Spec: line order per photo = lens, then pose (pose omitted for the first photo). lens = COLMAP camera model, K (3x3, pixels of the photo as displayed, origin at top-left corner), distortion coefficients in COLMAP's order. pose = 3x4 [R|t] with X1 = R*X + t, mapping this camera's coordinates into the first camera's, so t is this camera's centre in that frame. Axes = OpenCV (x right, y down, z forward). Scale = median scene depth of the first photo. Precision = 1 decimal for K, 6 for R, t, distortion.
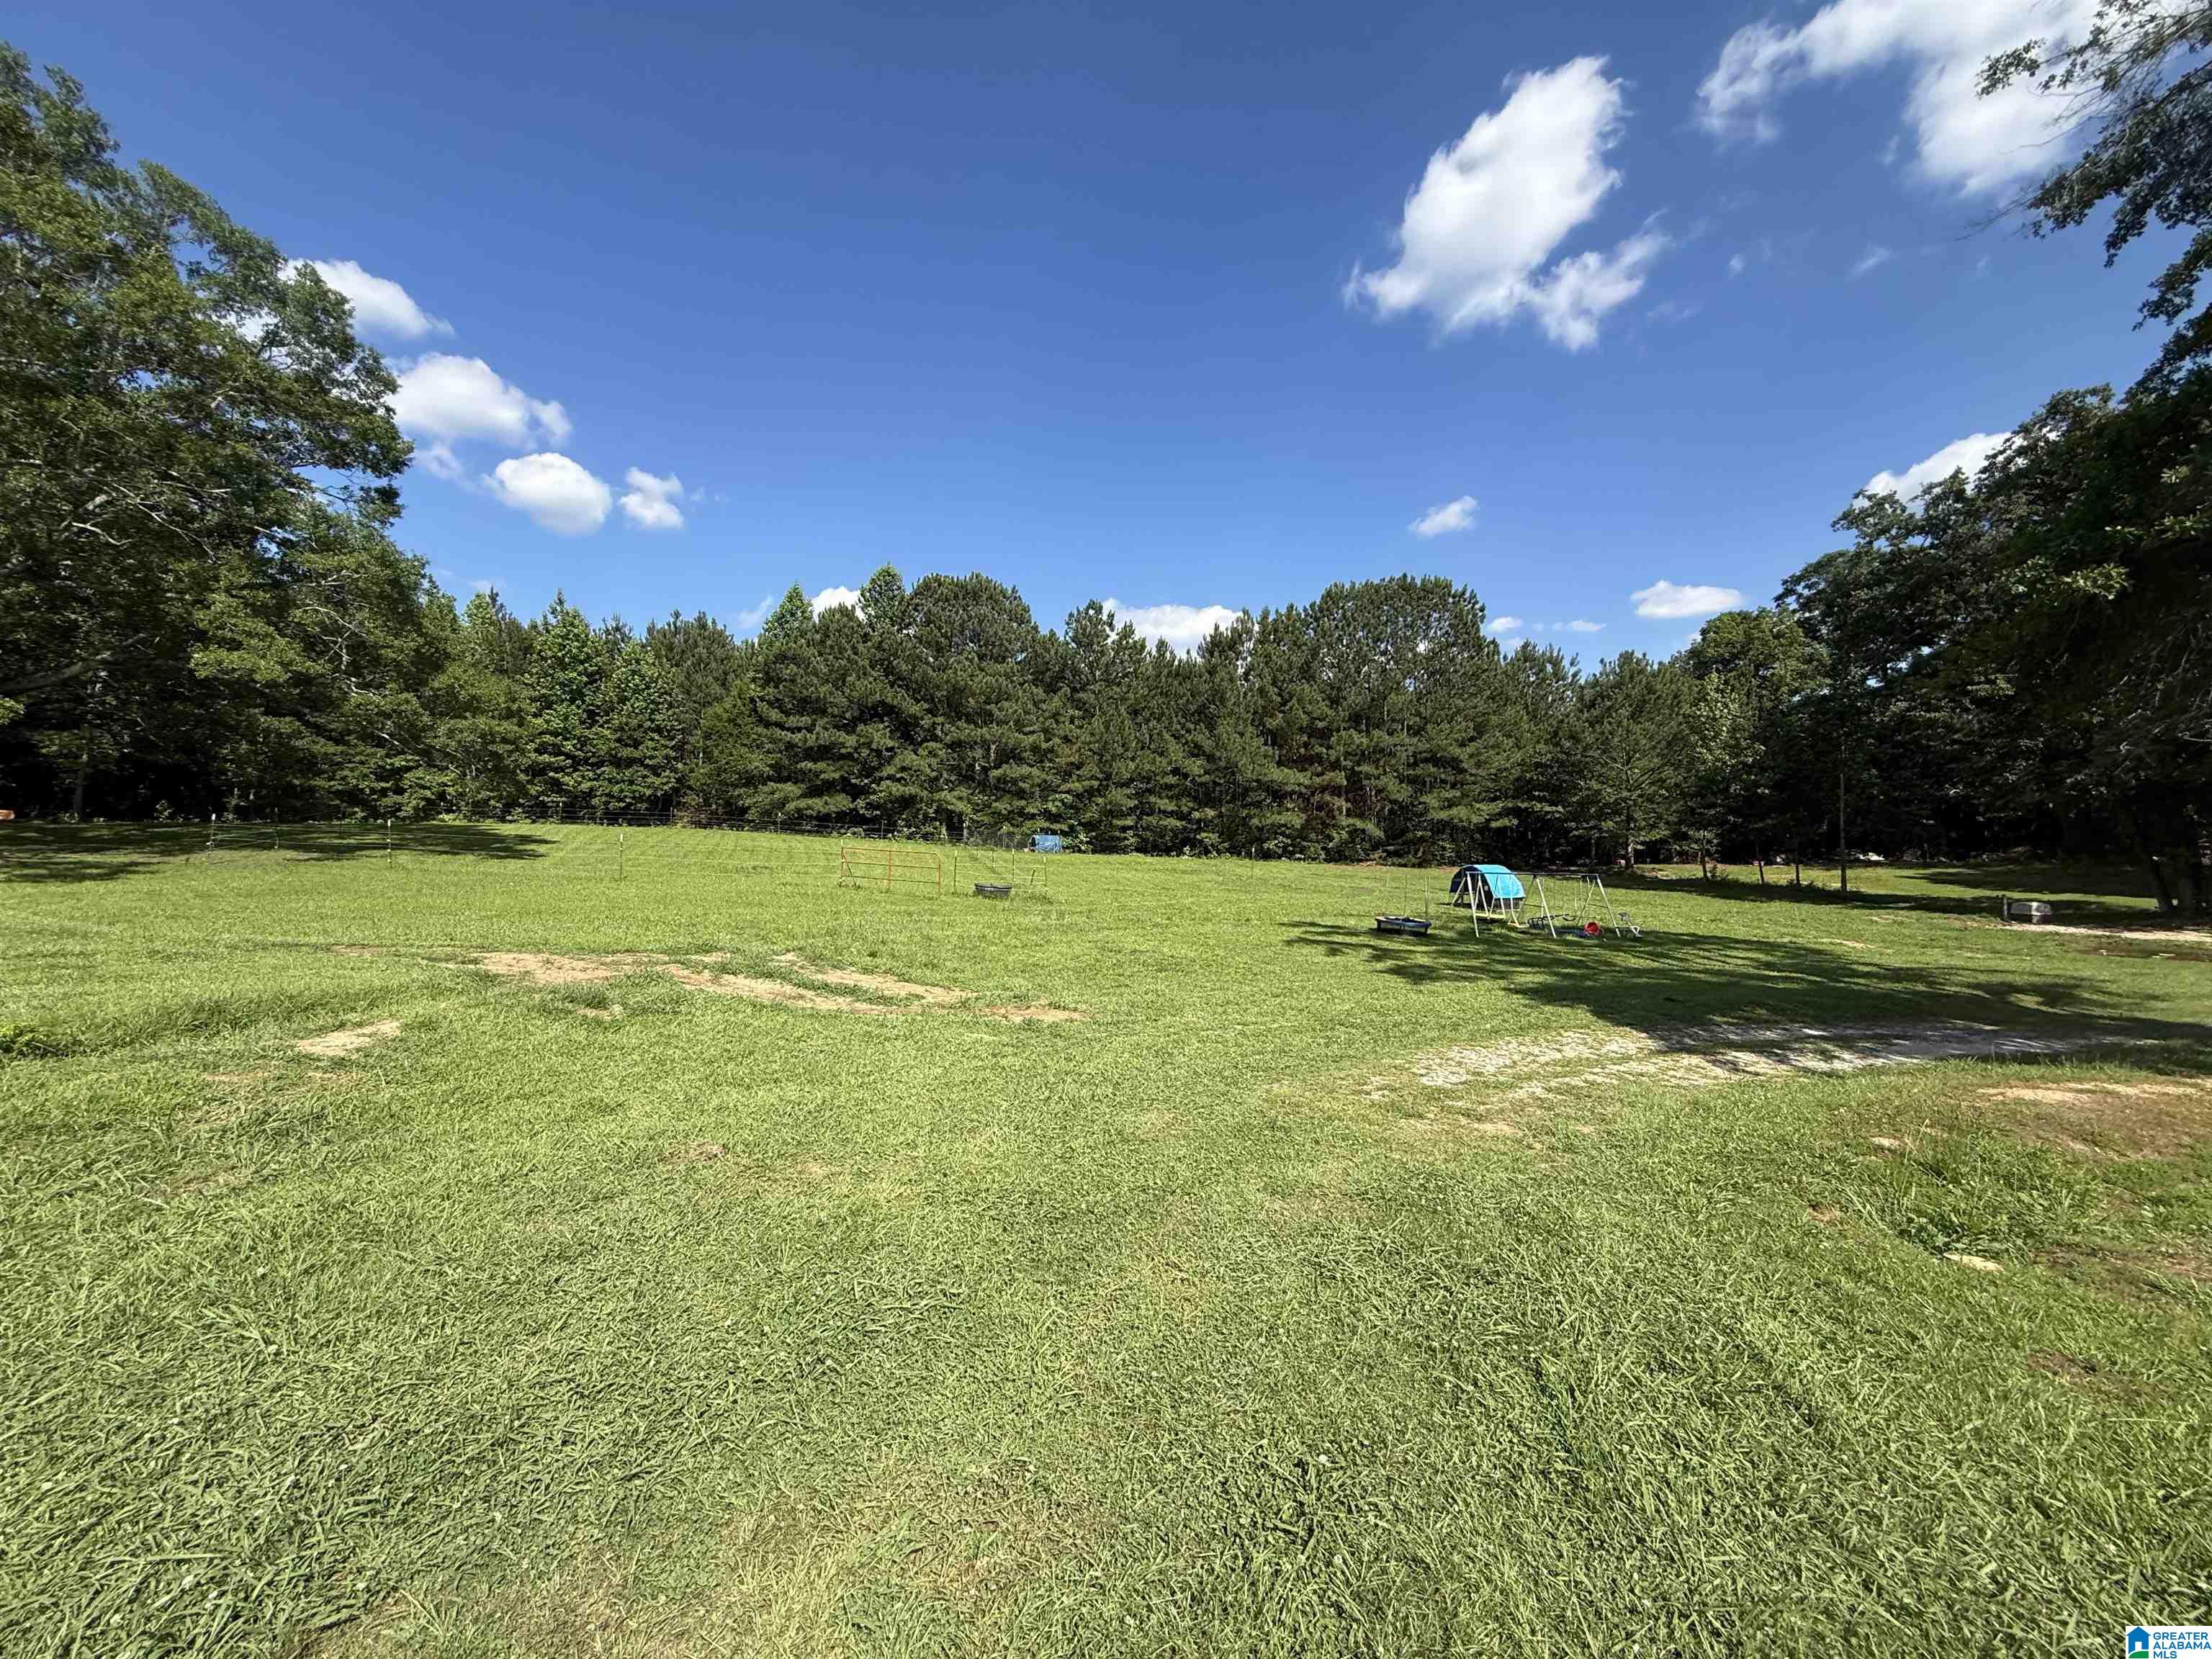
lens RADIAL K [[880.7, 0, 1114.7], [0, 880.7, 837.6], [0, 0, 1]] dist [-0.000589, -0.000291]
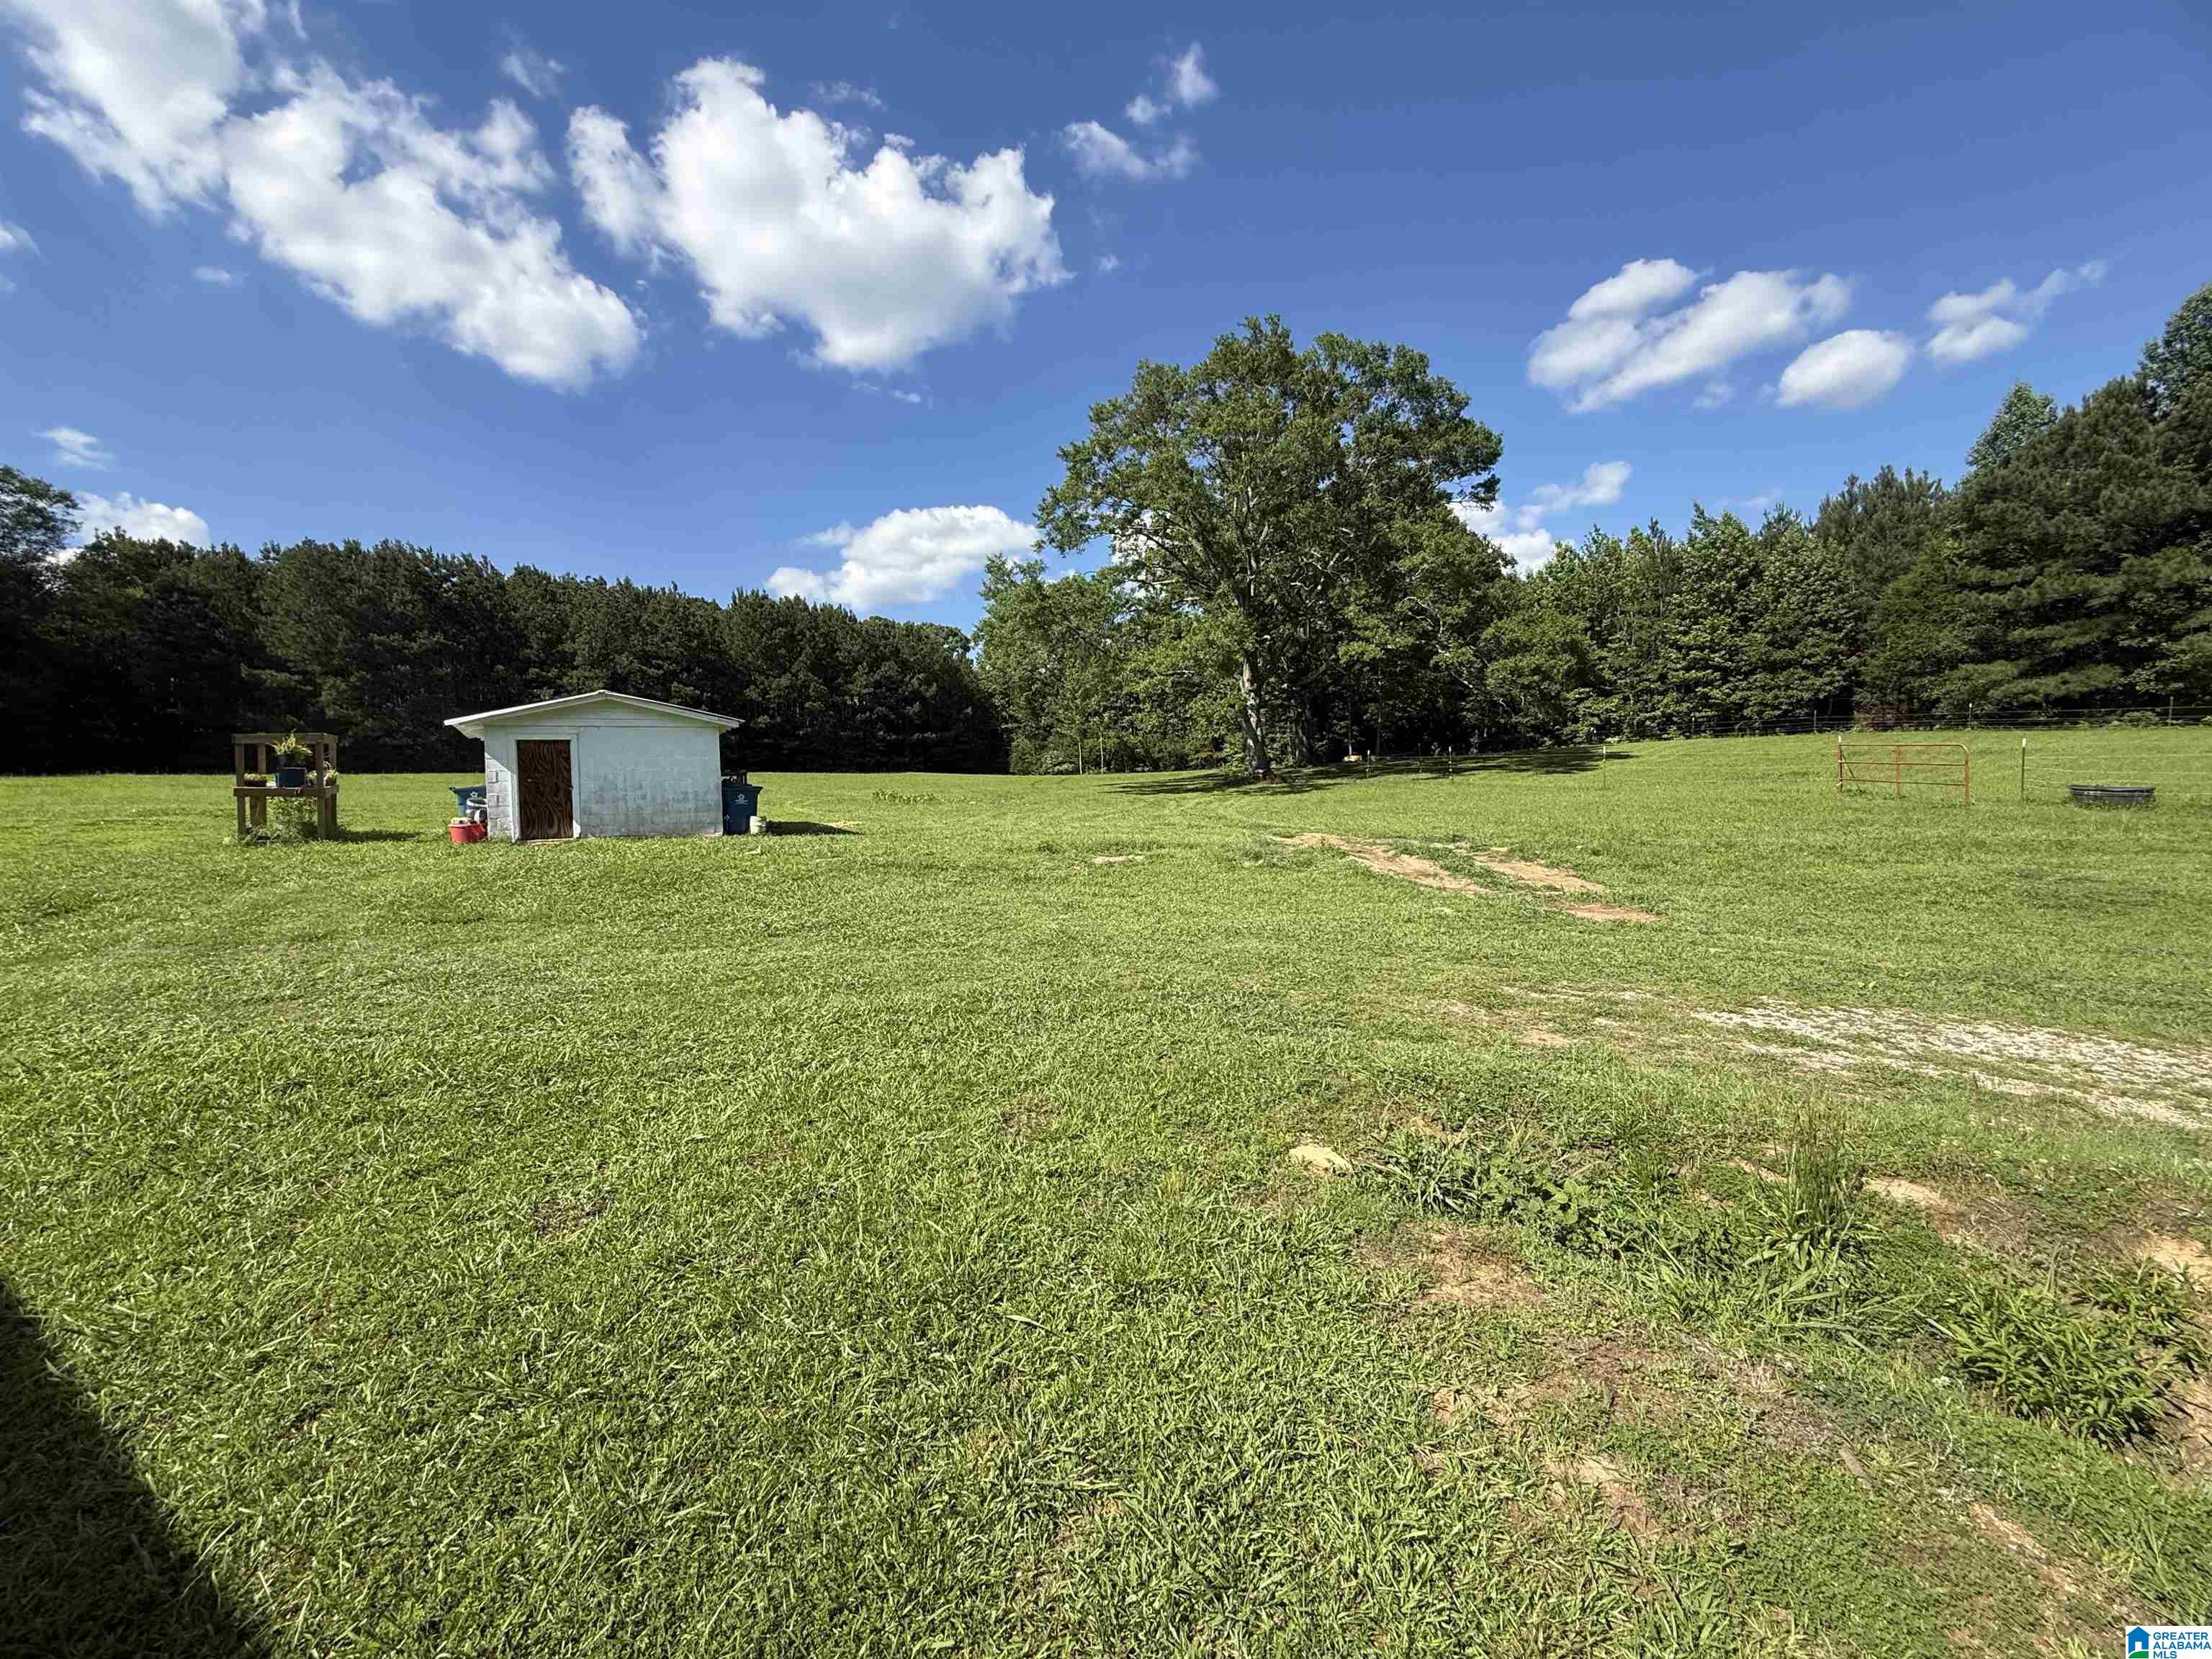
lens RADIAL K [[880.7, 0, 1097.0], [0, 880.7, 824.8], [0, 0, 1]] dist [-0.000589, -0.000291]
pose [[0.299499, 0.019832, -0.953890, 0.112555], [0.053360, 0.997871, 0.037500, 0.007650], [0.952603, -0.062131, 0.297803, 0.039380]]
